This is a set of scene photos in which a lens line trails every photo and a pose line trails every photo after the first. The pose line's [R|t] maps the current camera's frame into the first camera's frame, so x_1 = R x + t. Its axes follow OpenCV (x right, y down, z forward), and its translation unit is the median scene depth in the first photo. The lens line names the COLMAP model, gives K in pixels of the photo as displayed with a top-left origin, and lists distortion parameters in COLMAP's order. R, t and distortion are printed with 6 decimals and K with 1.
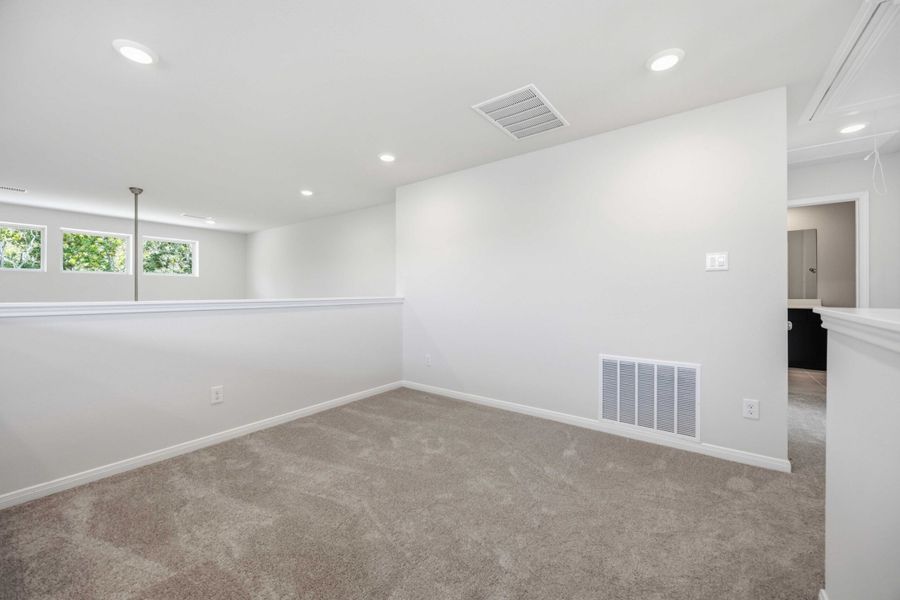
lens RADIAL K [[347.9, 0, 450.2], [0, 347.9, 297.0], [0, 0, 1]] dist [-0.001309, -0.000110]
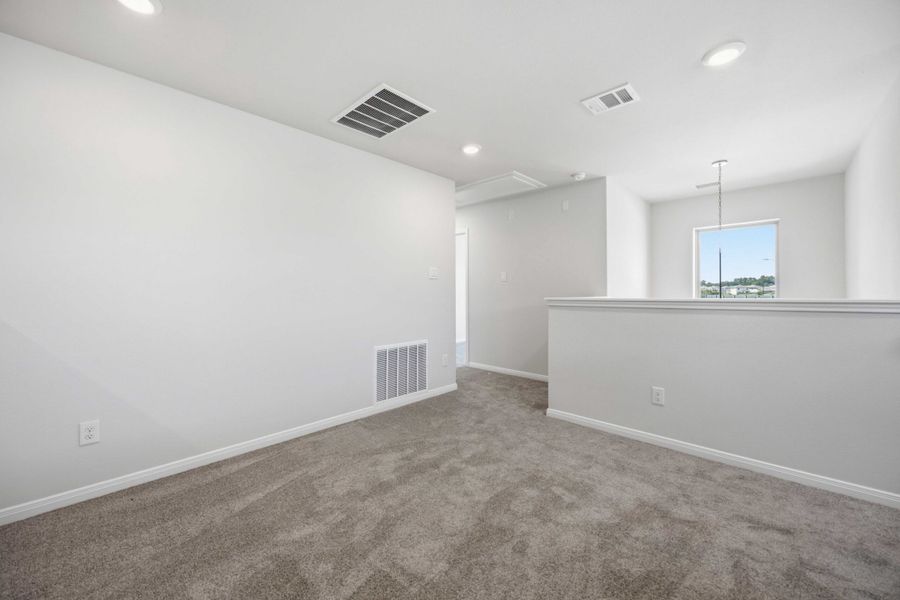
lens RADIAL K [[347.9, 0, 450.7], [0, 347.9, 296.6], [0, 0, 1]] dist [-0.001309, -0.000110]
pose [[0.080871, 0.011296, 0.996661, -0.738741], [0.020431, 0.999707, -0.012988, 0.021762], [-0.996515, 0.021413, 0.080616, 0.704861]]
